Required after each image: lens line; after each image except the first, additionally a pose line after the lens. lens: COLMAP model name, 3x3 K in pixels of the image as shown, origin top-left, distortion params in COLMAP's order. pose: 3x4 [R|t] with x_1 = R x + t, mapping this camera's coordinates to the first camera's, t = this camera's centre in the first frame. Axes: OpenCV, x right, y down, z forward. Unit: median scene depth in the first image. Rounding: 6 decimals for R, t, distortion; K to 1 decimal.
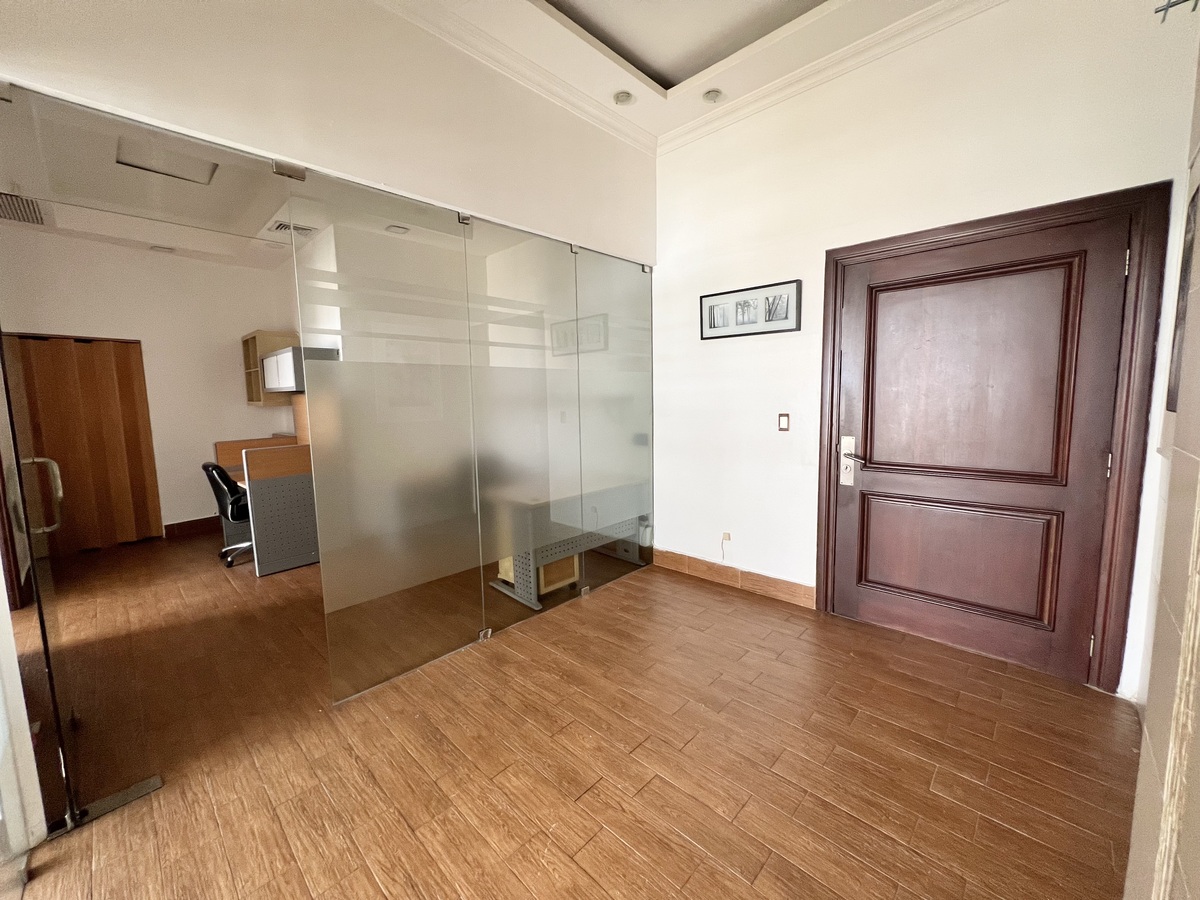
lens RADIAL K [[483.4, 0, 595.8], [0, 483.4, 446.9], [0, 0, 1]] dist [0.000174, 0.000094]
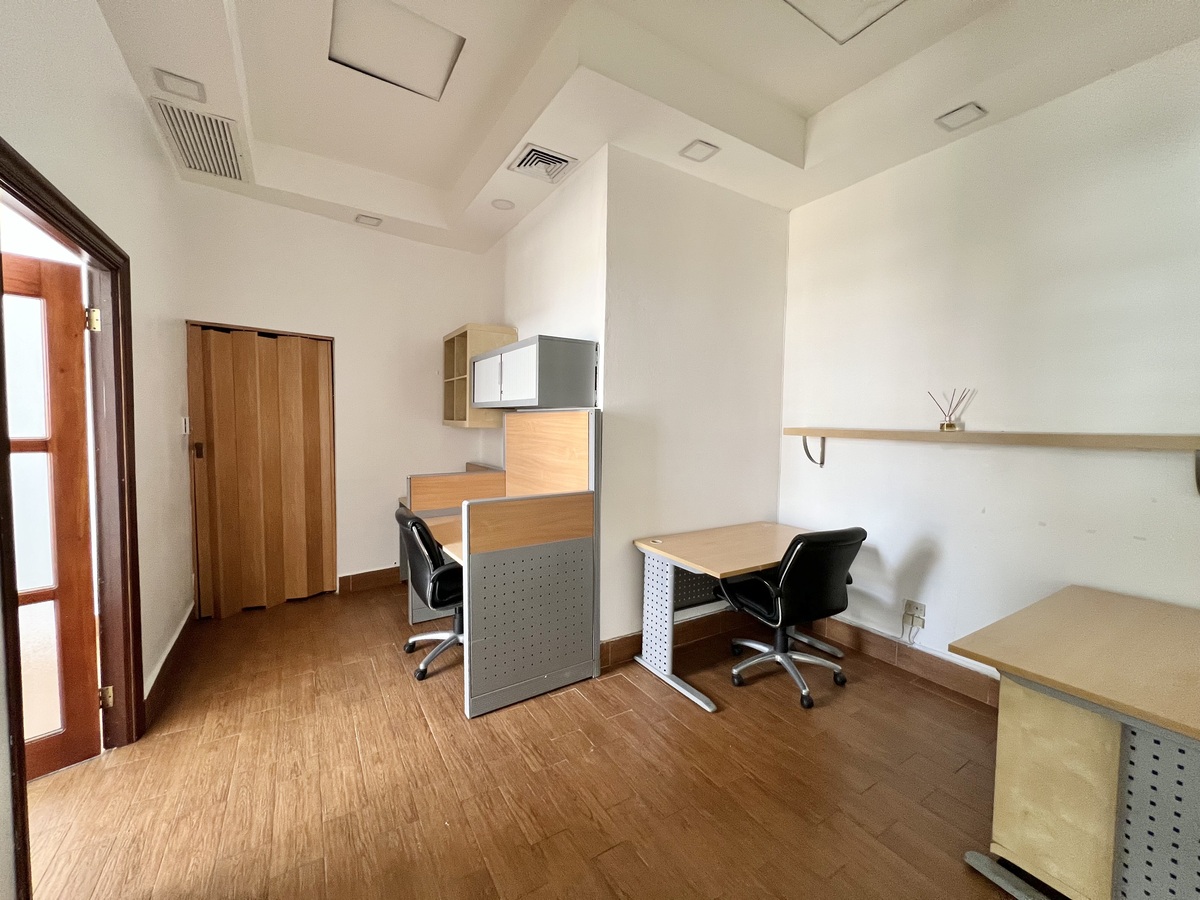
lens RADIAL K [[483.4, 0, 595.8], [0, 483.4, 446.9], [0, 0, 1]] dist [0.000174, 0.000094]
pose [[0.969040, 0.046813, -0.242425, -0.384161], [-0.060629, 0.996915, -0.049847, -0.036017], [0.239343, 0.063002, 0.968889, 0.408450]]
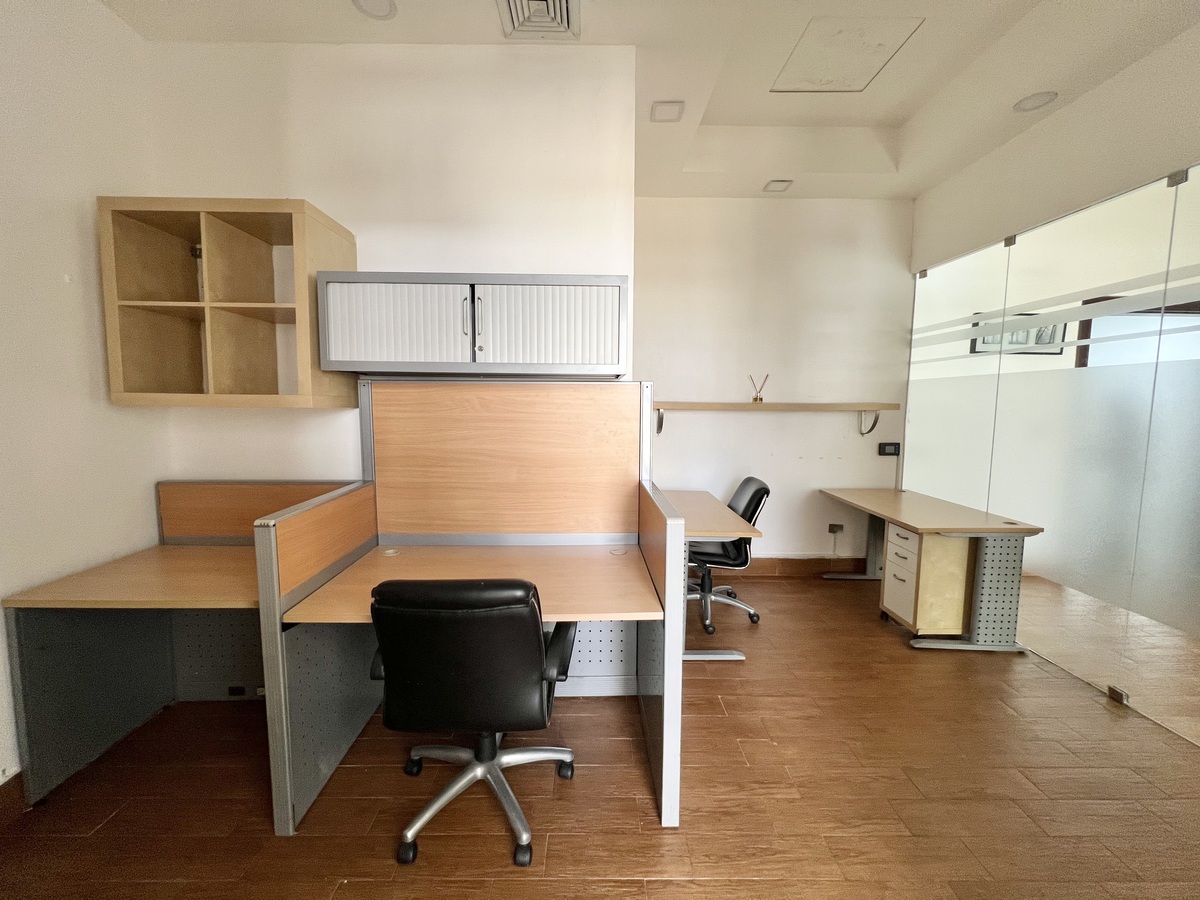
lens RADIAL K [[483.4, 0, 595.8], [0, 483.4, 446.9], [0, 0, 1]] dist [0.000174, 0.000094]
pose [[0.709061, -0.039536, 0.704038, -0.934036], [0.056136, 0.998423, -0.000468, -0.048709], [-0.702909, 0.039854, 0.710162, 0.682167]]
